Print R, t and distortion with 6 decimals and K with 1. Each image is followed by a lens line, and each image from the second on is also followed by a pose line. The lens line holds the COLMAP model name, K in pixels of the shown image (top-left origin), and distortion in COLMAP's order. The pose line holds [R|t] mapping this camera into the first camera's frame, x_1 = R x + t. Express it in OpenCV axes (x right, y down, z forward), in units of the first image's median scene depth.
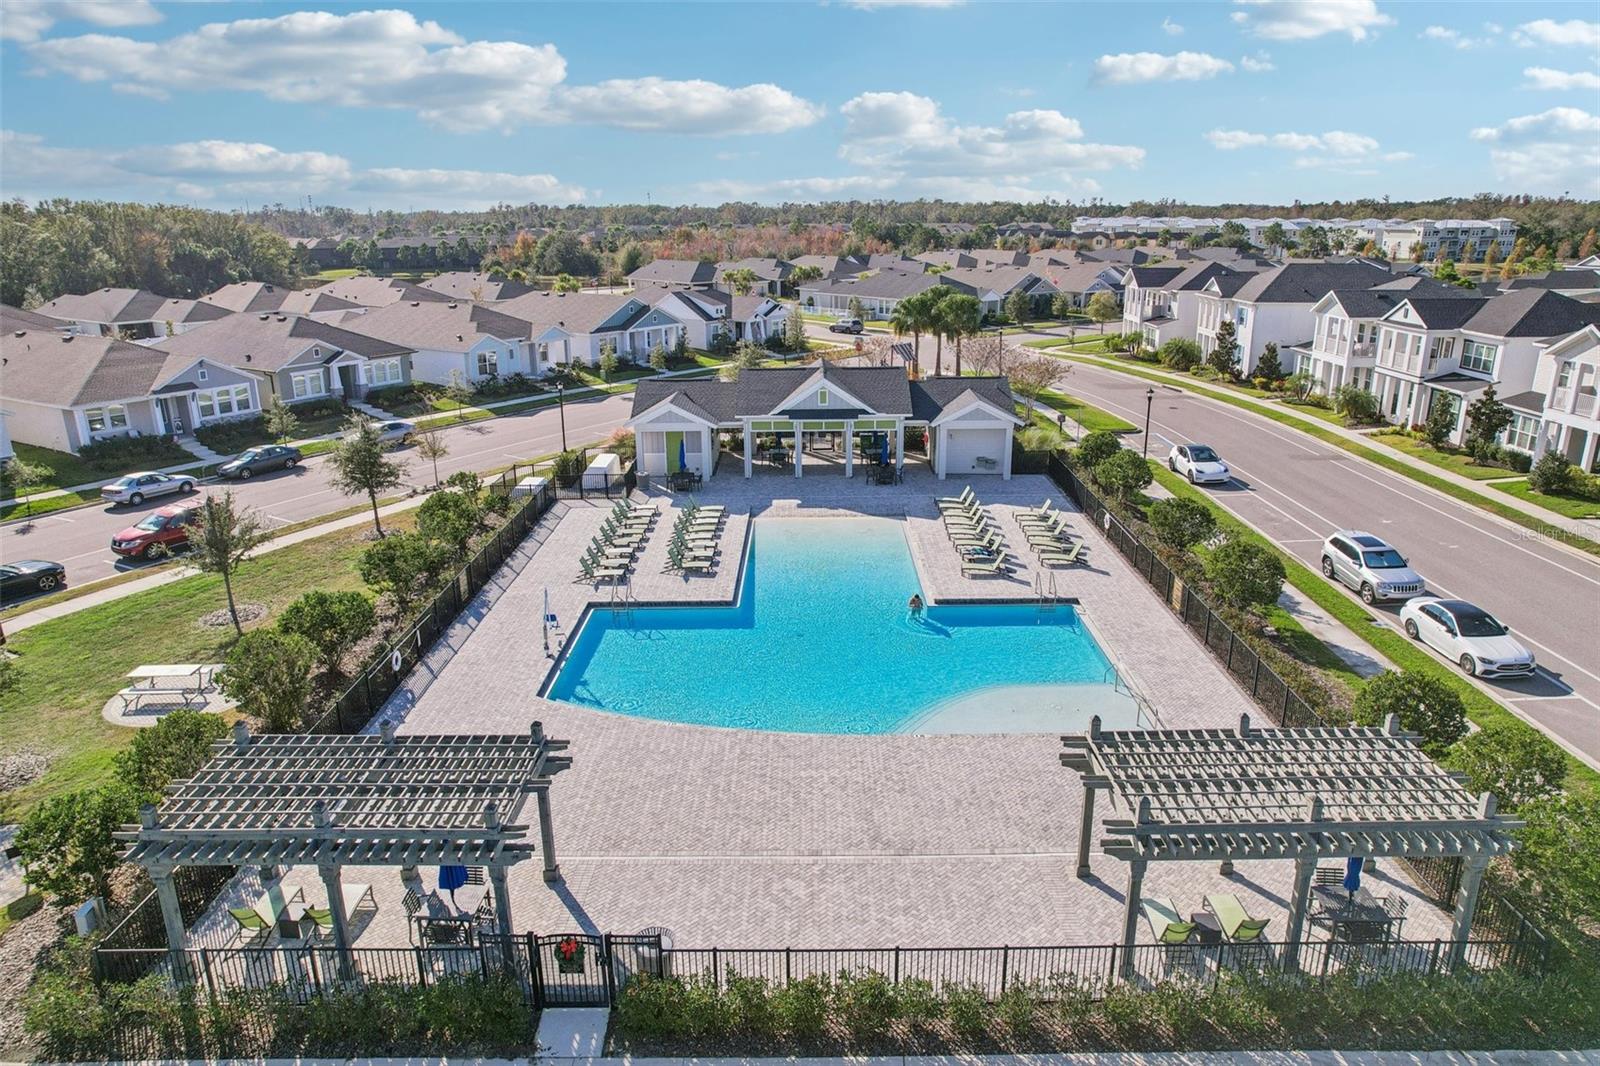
lens RADIAL K [[1029.3, 0, 800.0], [0, 1029.3, 533.0], [0, 0, 1]] dist [-0.066955, 0.053101]
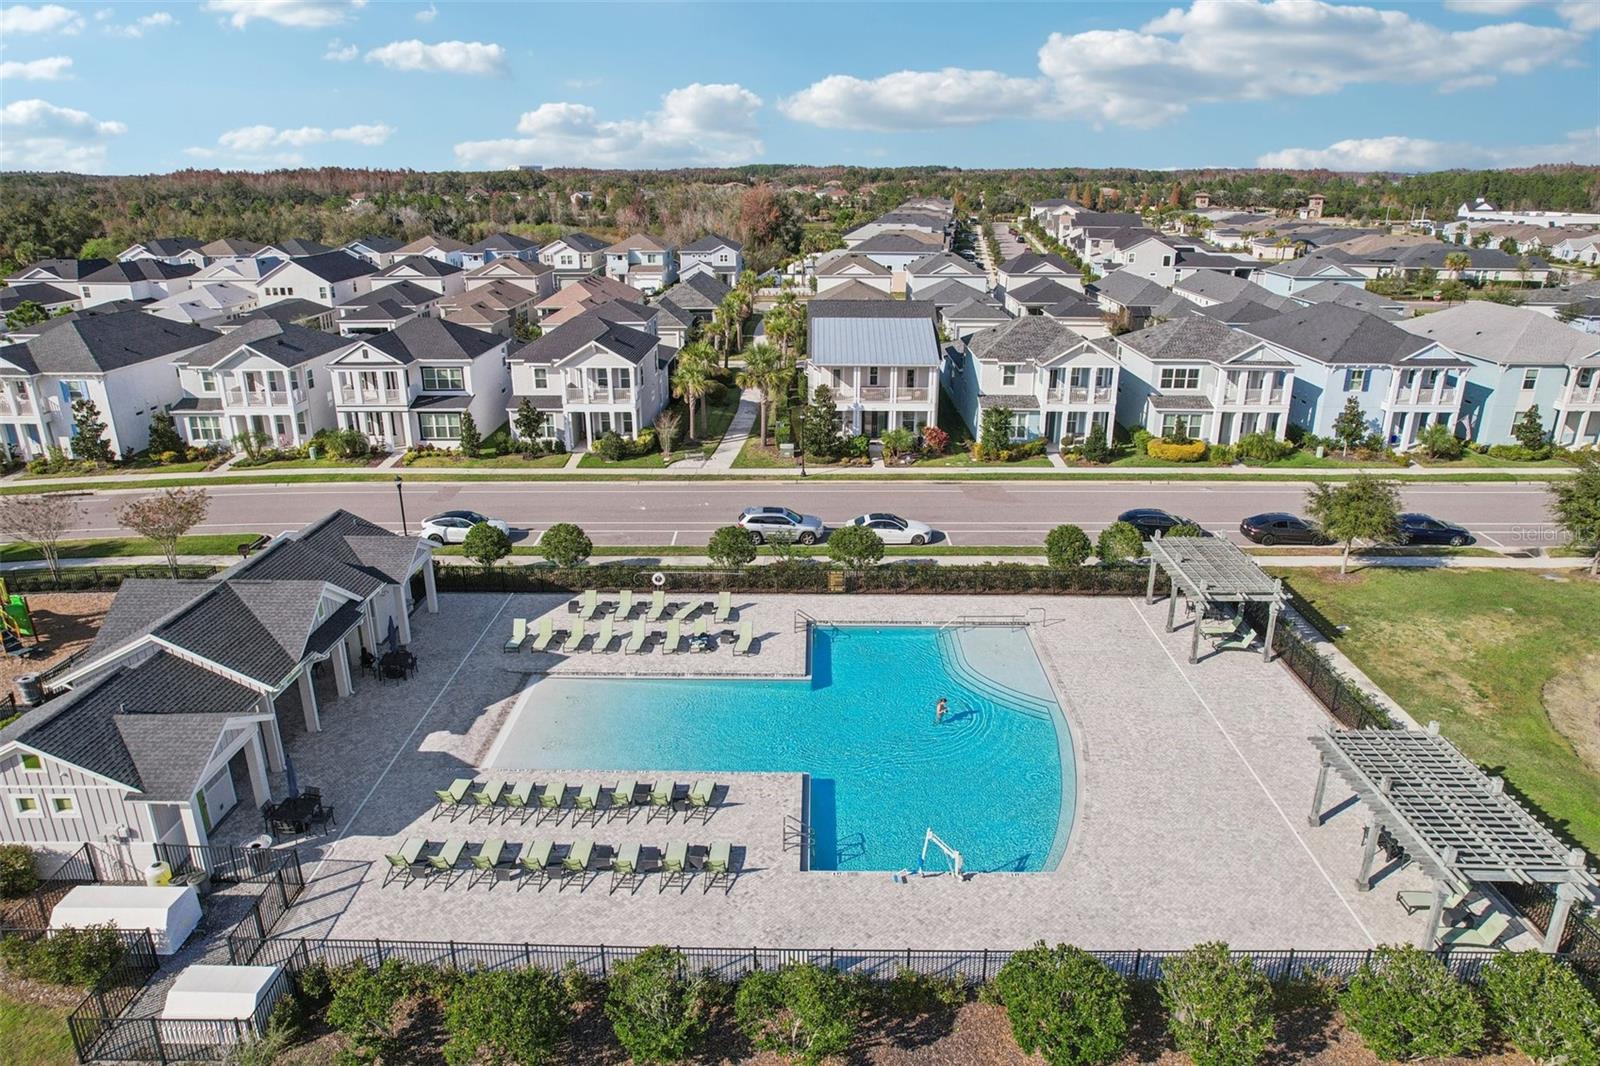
lens RADIAL K [[1029.3, 0, 800.0], [0, 1029.3, 533.0], [0, 0, 1]] dist [-0.066955, 0.053101]
pose [[0.012348, -0.325393, 0.945498, -0.614369], [0.298944, 0.903525, 0.307044, -0.293107], [-0.954191, 0.278859, 0.108431, 0.590804]]
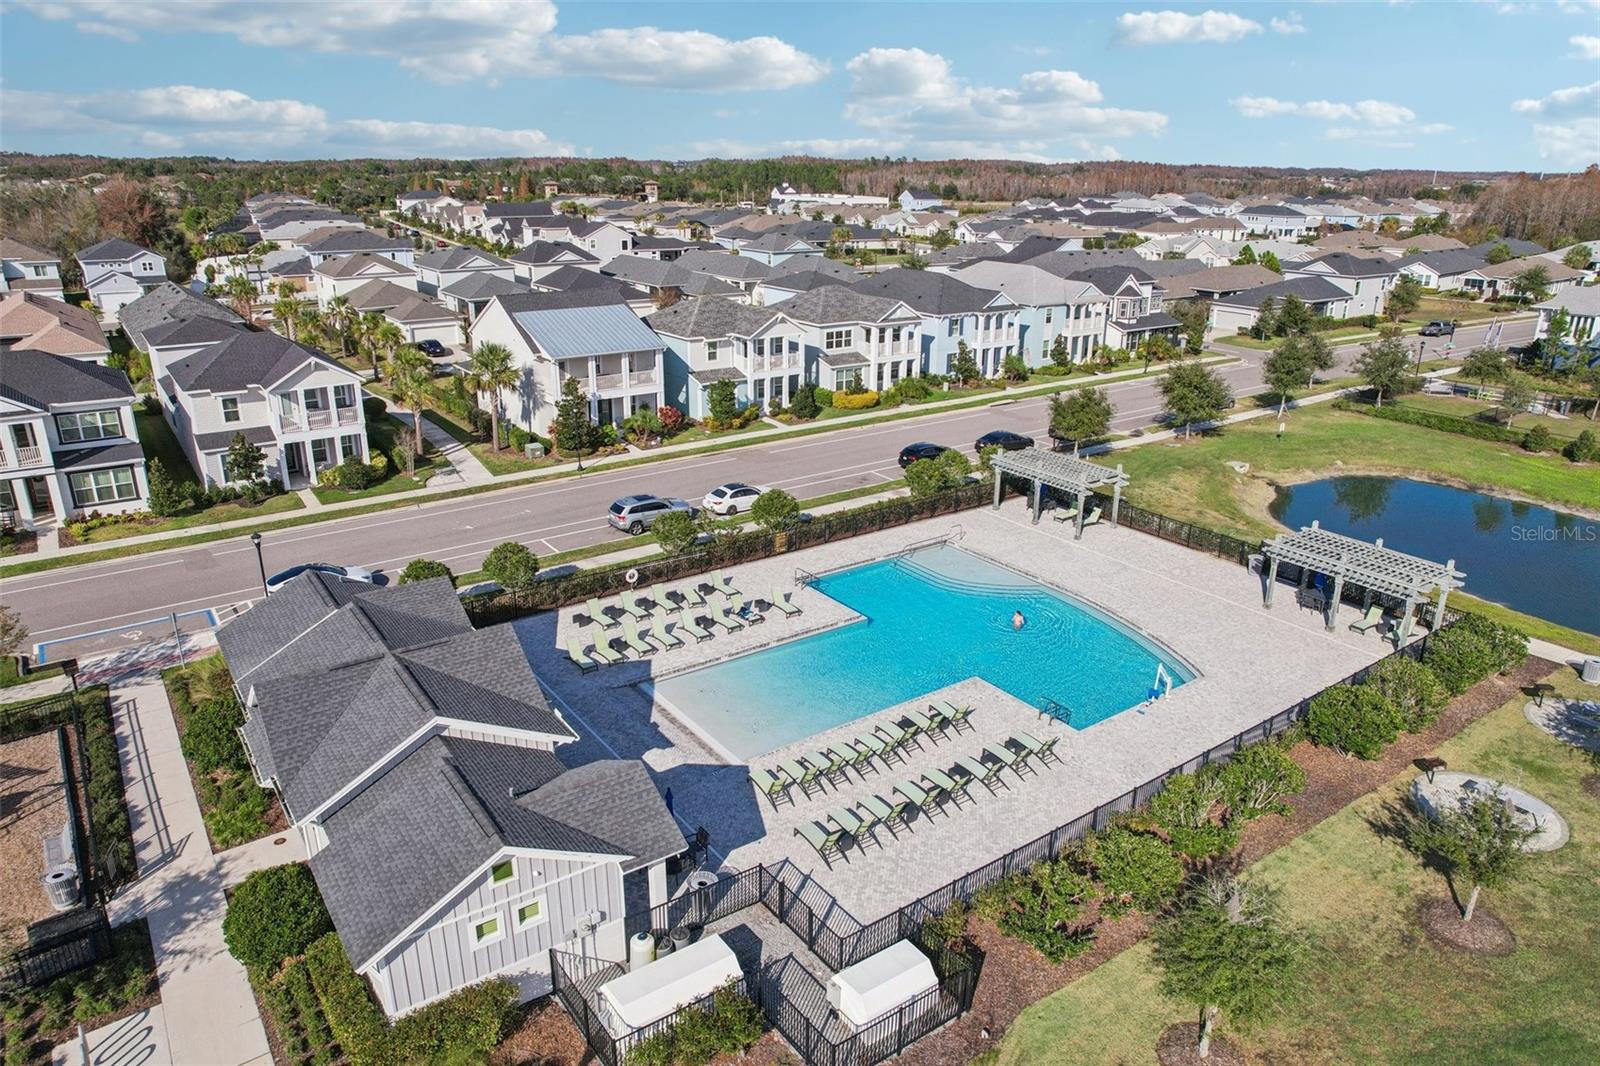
lens RADIAL K [[1044.7, 0, 800.0], [0, 1044.7, 533.0], [0, 0, 1]] dist [-0.068689, 0.061080]
pose [[-0.585878, -0.268022, 0.764795, -0.534085], [0.237823, 0.845310, 0.478425, -0.446391], [-0.774717, 0.462185, -0.431507, 1.089490]]
